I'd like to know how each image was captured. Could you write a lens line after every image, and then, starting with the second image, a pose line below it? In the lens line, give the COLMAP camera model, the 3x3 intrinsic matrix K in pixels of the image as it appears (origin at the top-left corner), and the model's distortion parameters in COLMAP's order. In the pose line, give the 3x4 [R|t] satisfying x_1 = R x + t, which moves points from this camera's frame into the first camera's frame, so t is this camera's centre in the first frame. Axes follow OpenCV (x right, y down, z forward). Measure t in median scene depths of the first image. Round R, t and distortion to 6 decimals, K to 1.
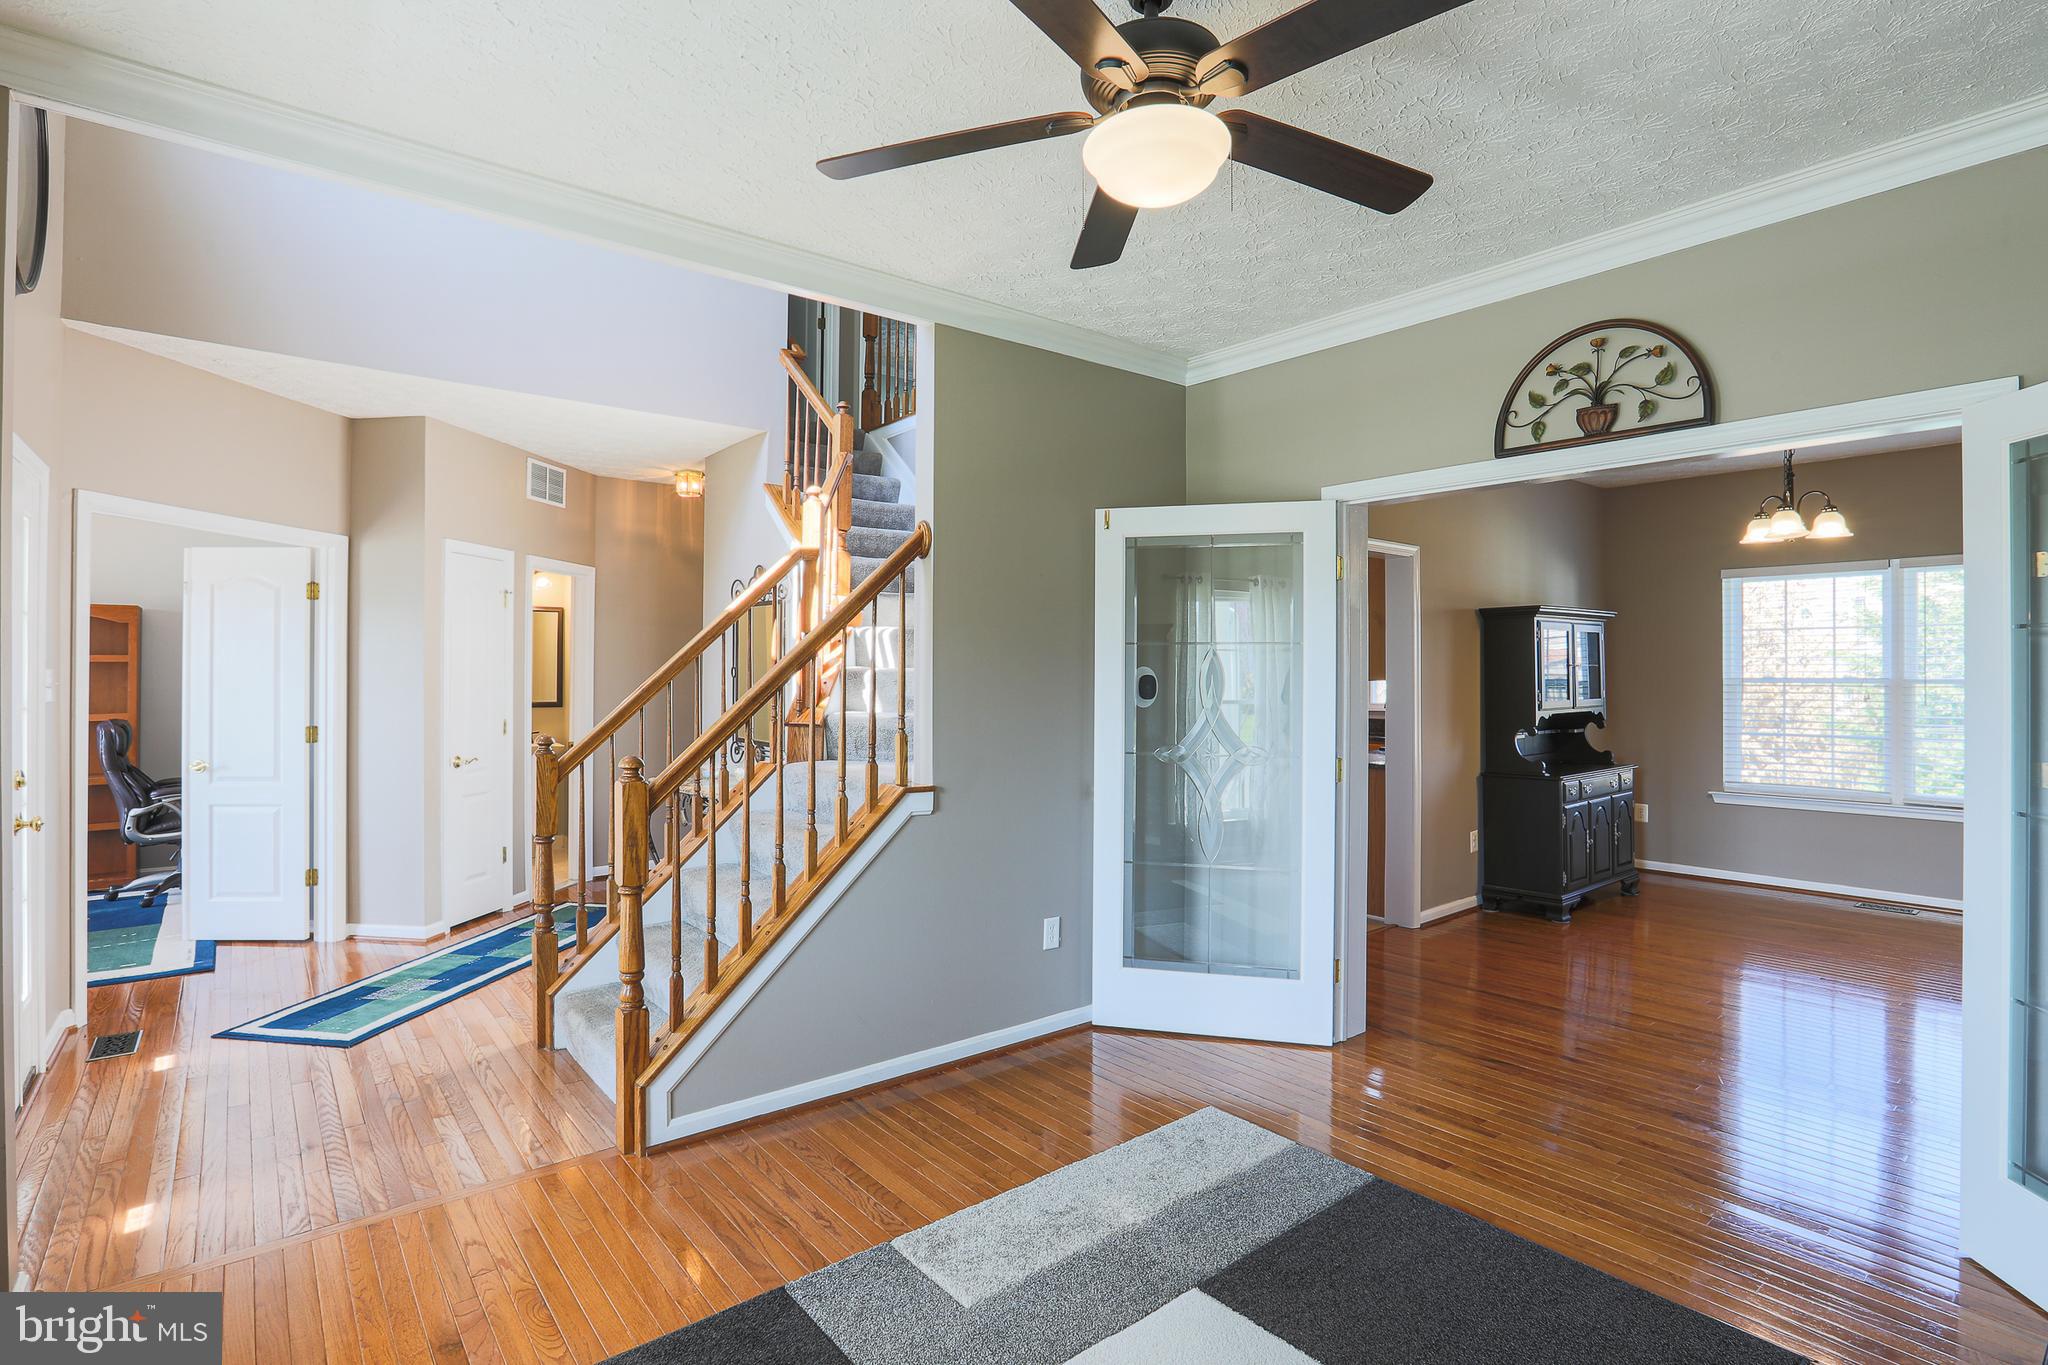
lens RADIAL K [[985.1, 0, 1031.2], [0, 985.1, 669.4], [0, 0, 1]] dist [-0.030769, 0.000373]
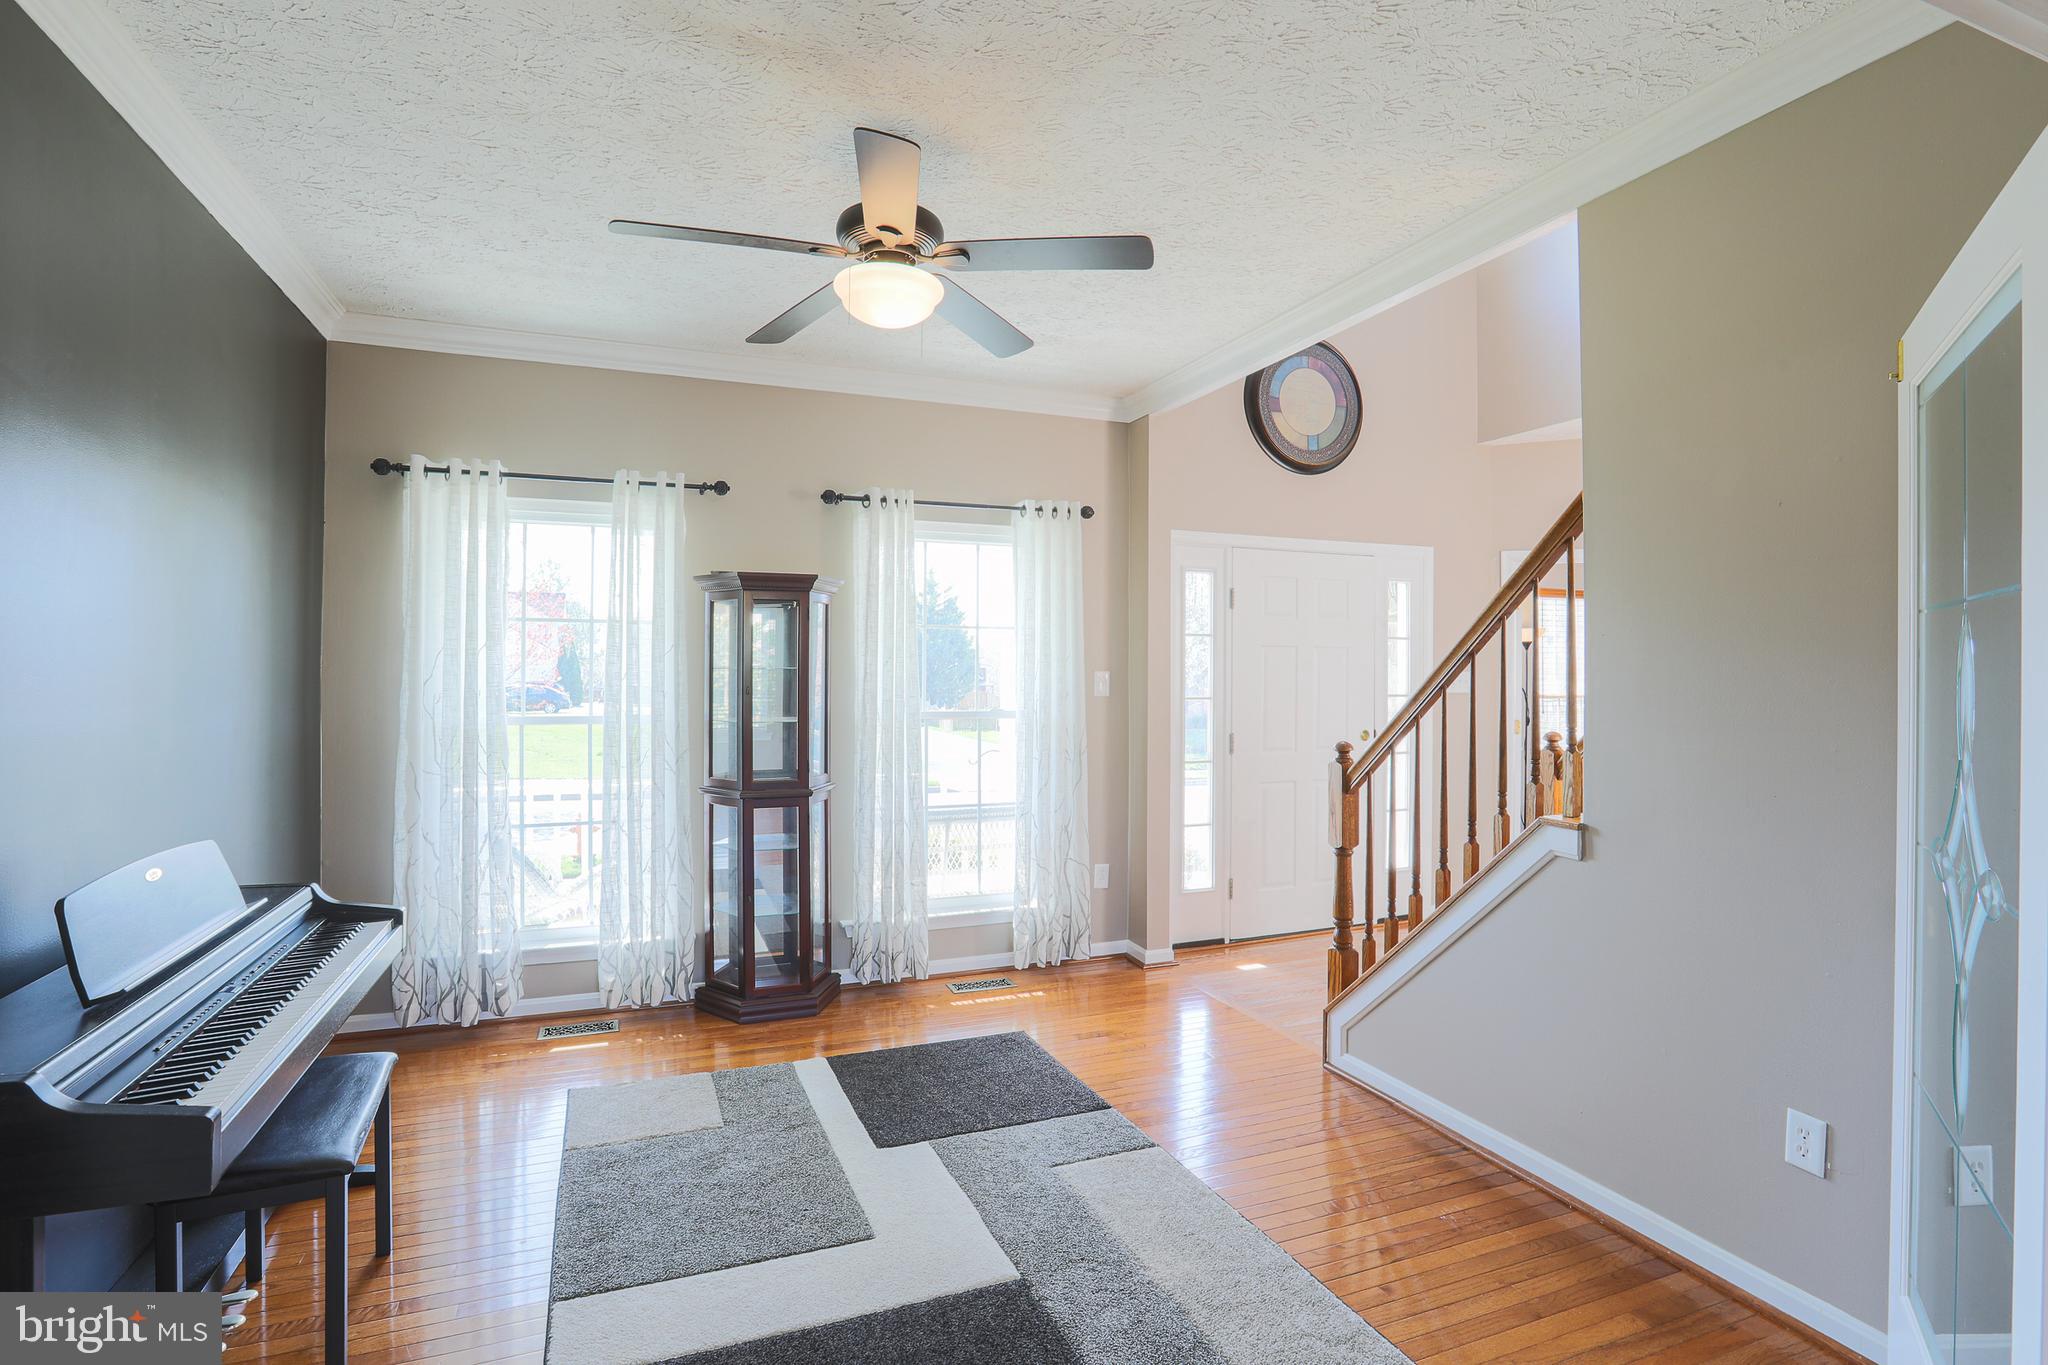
lens RADIAL K [[985.1, 0, 1031.2], [0, 985.1, 669.4], [0, 0, 1]] dist [-0.030769, 0.000373]
pose [[-0.311421, -0.009262, -0.950227, 0.844318], [0.002829, 0.999939, -0.010674, 0.014332], [0.950268, -0.006012, -0.311375, 0.990220]]
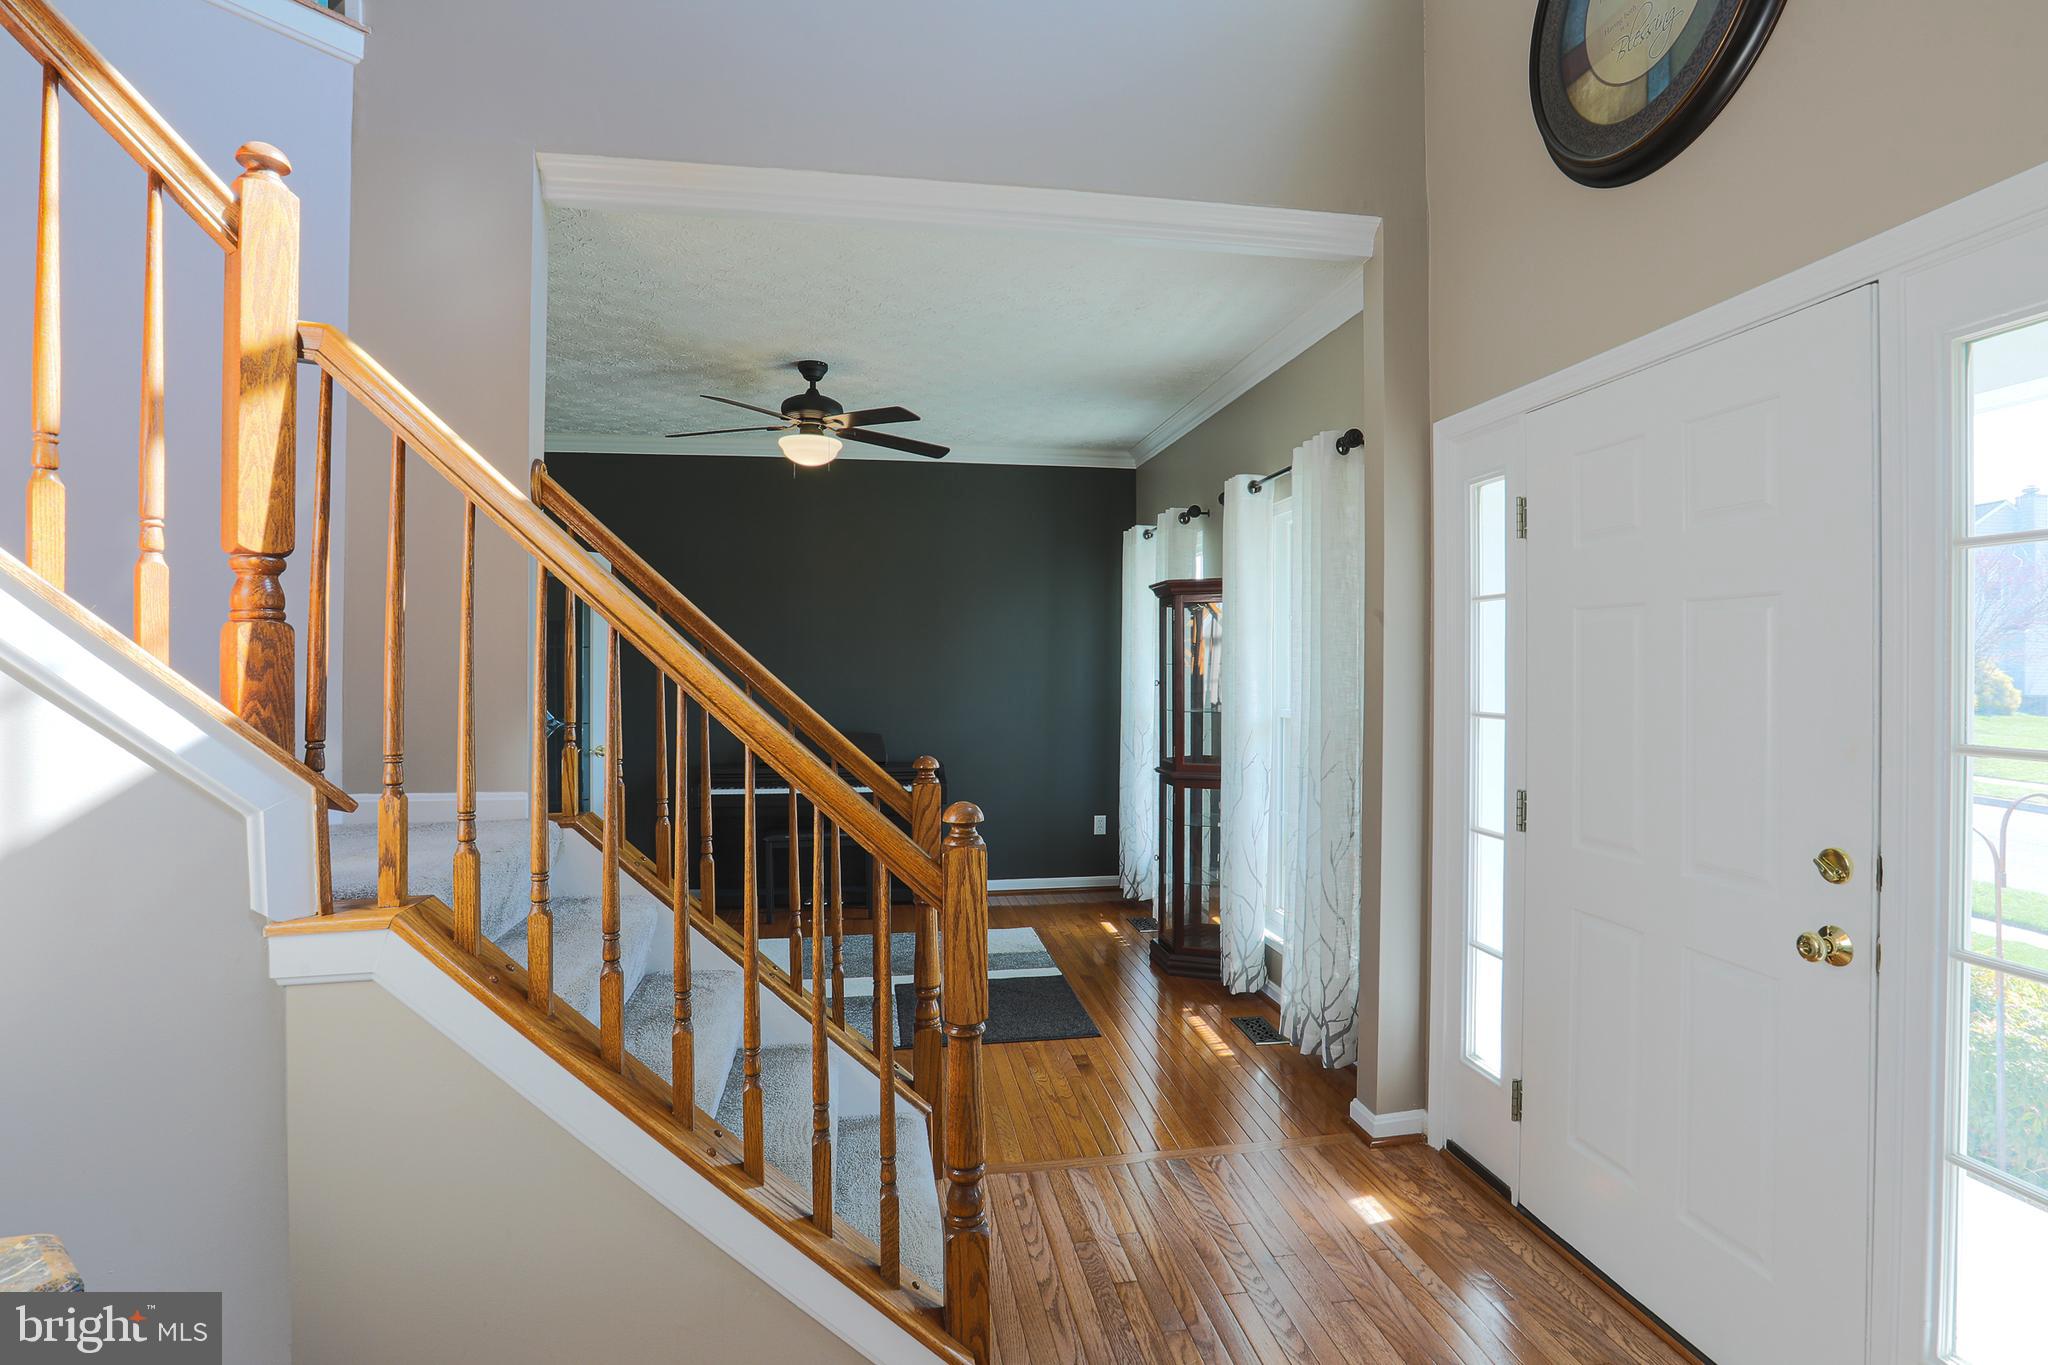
lens RADIAL K [[988.6, 0, 1052.6], [0, 988.6, 668.5], [0, 0, 1]] dist [-0.060439, 0.015292]
pose [[-0.868146, -0.001593, 0.496307, -0.959967], [-0.004388, 0.999980, -0.004466, 0.009082], [-0.496290, -0.006055, -0.868136, 1.717939]]
